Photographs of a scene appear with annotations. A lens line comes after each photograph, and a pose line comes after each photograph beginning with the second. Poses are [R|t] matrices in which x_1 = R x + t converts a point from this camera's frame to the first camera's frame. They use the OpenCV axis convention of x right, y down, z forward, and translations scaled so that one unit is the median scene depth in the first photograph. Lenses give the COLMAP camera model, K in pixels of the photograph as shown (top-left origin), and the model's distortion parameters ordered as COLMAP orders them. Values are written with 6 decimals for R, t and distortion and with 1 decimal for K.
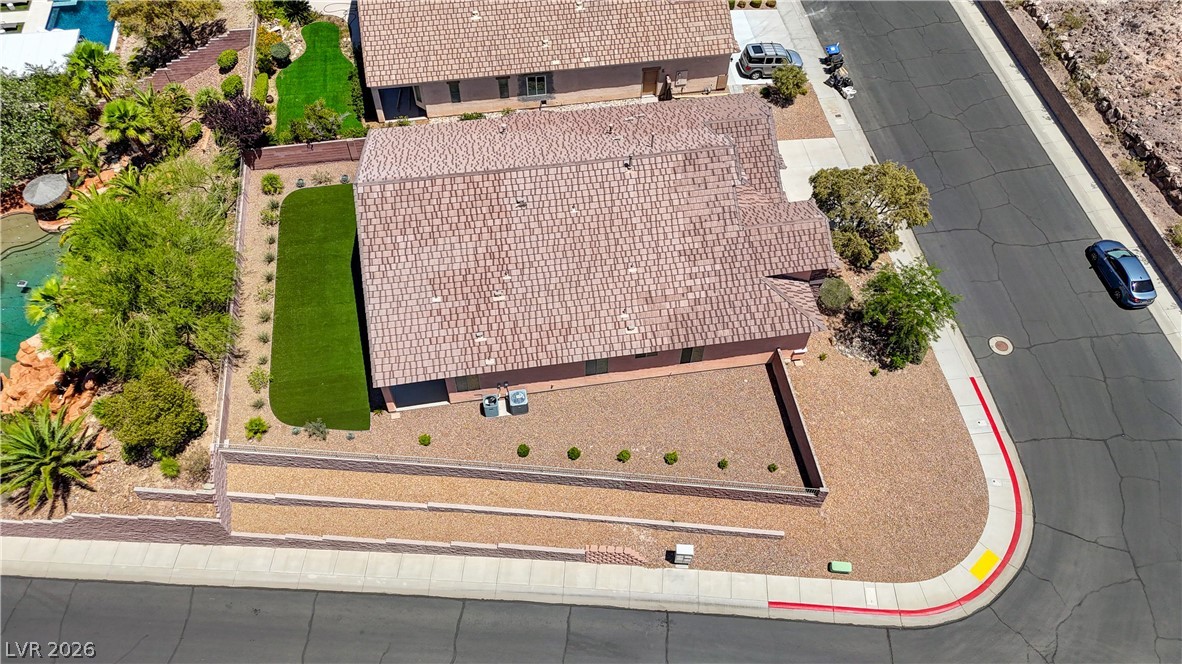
lens RADIAL K [[868.8, 0, 586.1], [0, 868.8, 330.3], [0, 0, 1]] dist [0.093104, -0.097675]
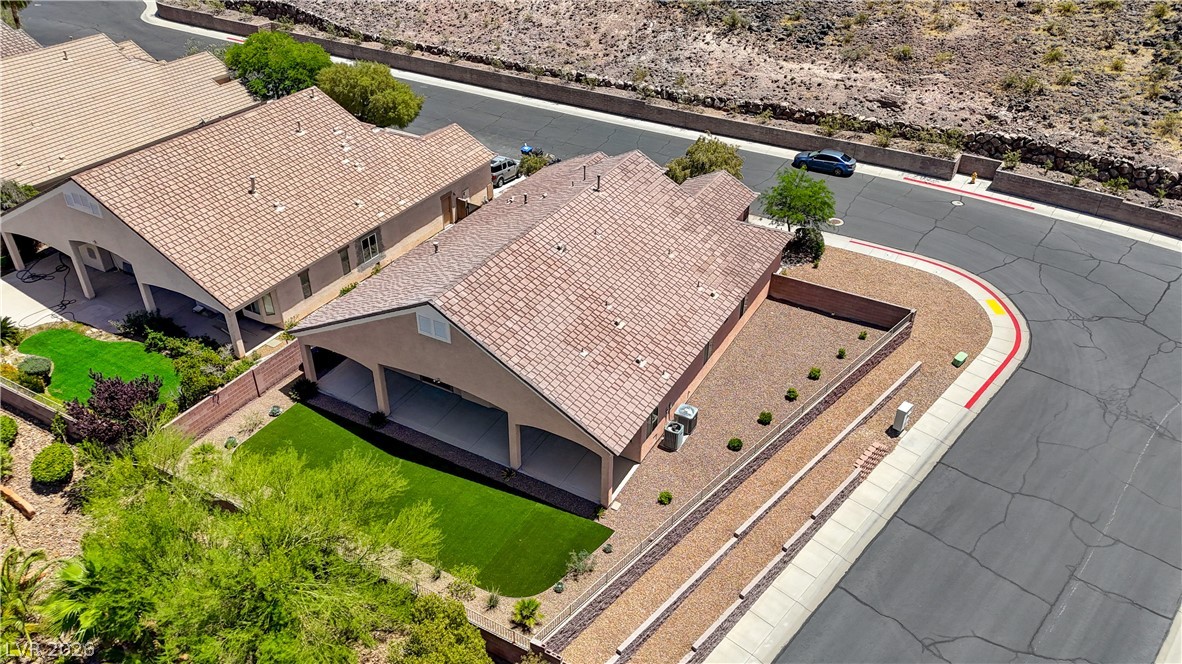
lens RADIAL K [[868.8, 0, 586.1], [0, 868.8, 330.3], [0, 0, 1]] dist [0.093104, -0.097675]
pose [[0.617294, -0.435111, 0.655459, -0.617131], [0.641639, 0.760537, -0.099413, 0.030104], [-0.455245, 0.481935, 0.748659, 0.264466]]
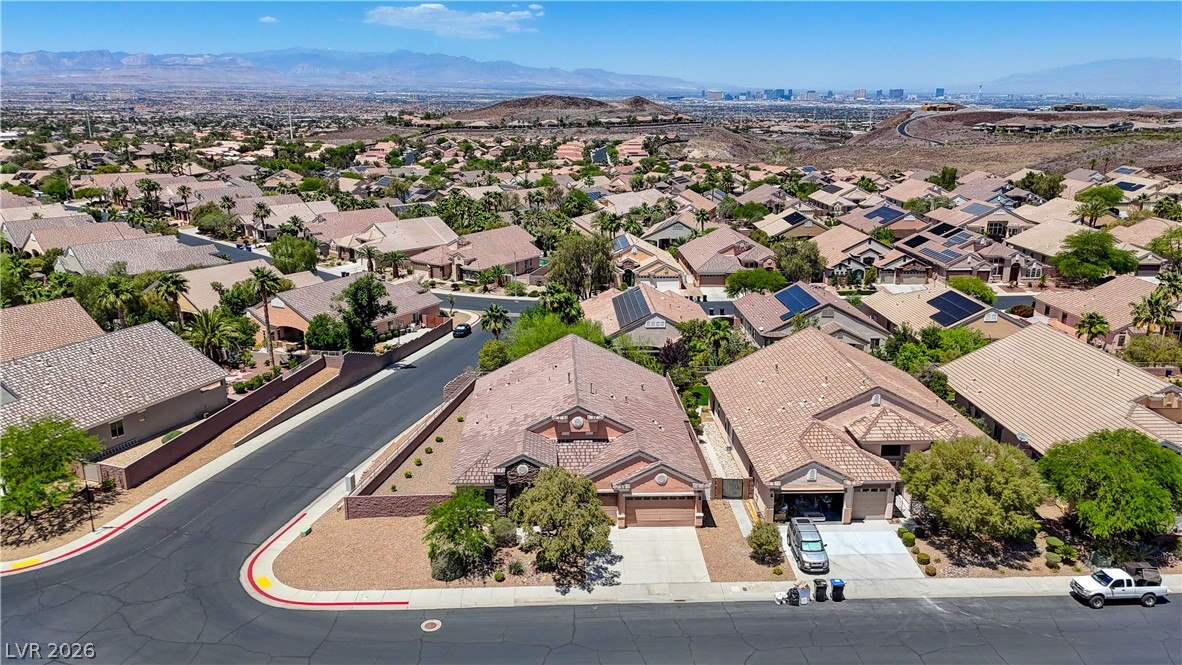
lens RADIAL K [[868.8, 0, 586.1], [0, 868.8, 330.8], [0, 0, 1]] dist [0.093104, -0.097675]
pose [[-0.118739, 0.255528, -0.959482, 1.285168], [-0.812962, 0.529787, 0.241699, -0.542333], [0.570082, 0.808722, 0.144829, 0.620329]]
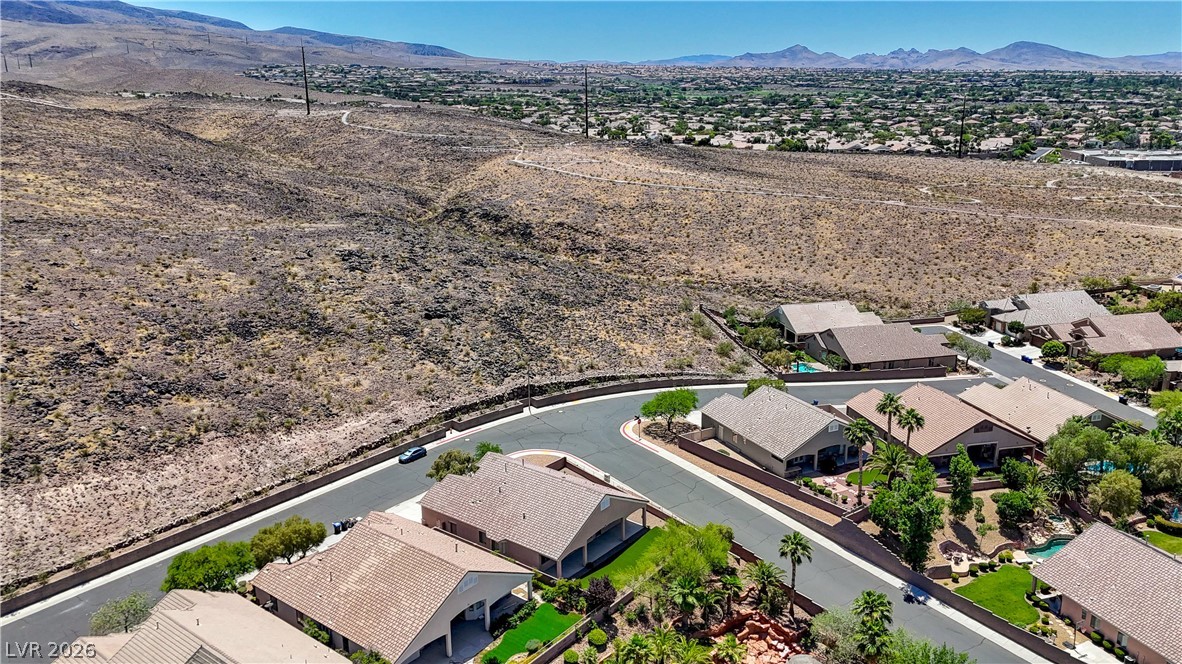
lens RADIAL K [[894.2, 0, 609.8], [0, 894.2, 303.1], [0, 0, 1]] dist [0.096725, -0.130074]
pose [[-0.695371, -0.174341, 0.697183, -1.603755], [0.586710, 0.422506, 0.690840, -1.757981], [-0.415006, 0.889434, -0.191511, 0.840792]]
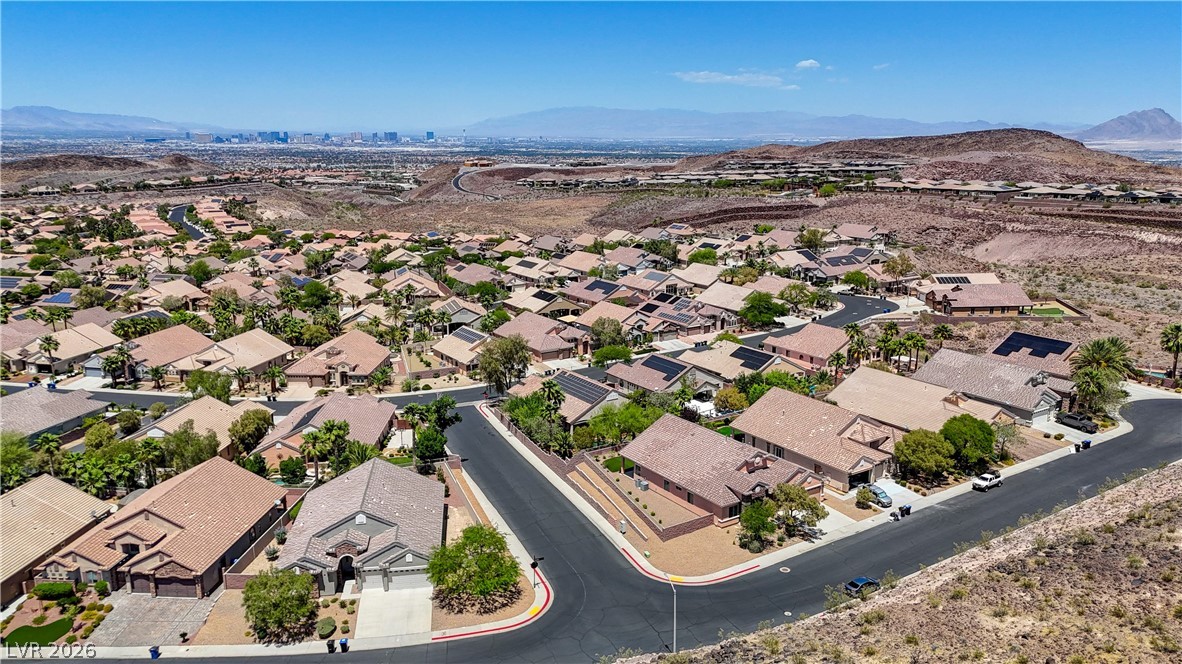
lens RADIAL K [[868.8, 0, 586.1], [0, 868.8, 330.3], [0, 0, 1]] dist [0.093104, -0.097675]
pose [[0.409830, 0.191928, -0.891742, 1.928651], [-0.739577, 0.642142, -0.201691, 0.403791], [0.533915, 0.742171, 0.405114, -0.519449]]
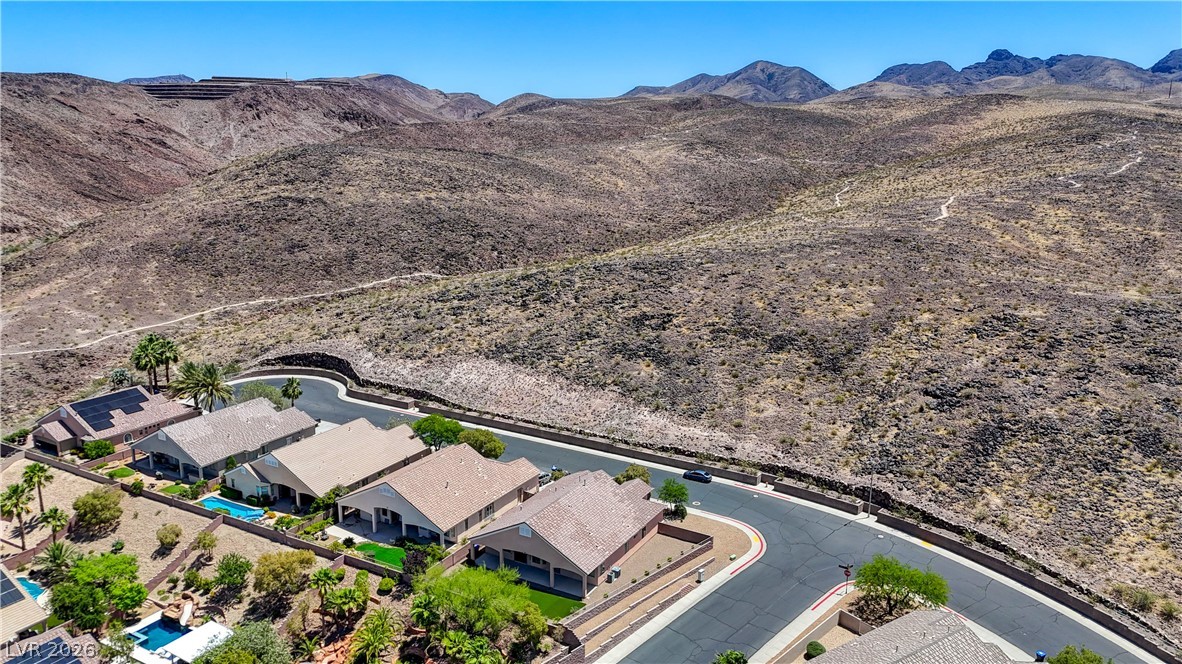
lens RADIAL K [[868.8, 0, 586.1], [0, 868.8, 330.3], [0, 0, 1]] dist [0.093104, -0.097675]
pose [[0.628054, -0.179611, 0.757158, -1.629507], [0.635865, 0.679342, -0.366291, 0.407069], [-0.448579, 0.711501, 0.540872, -0.681518]]
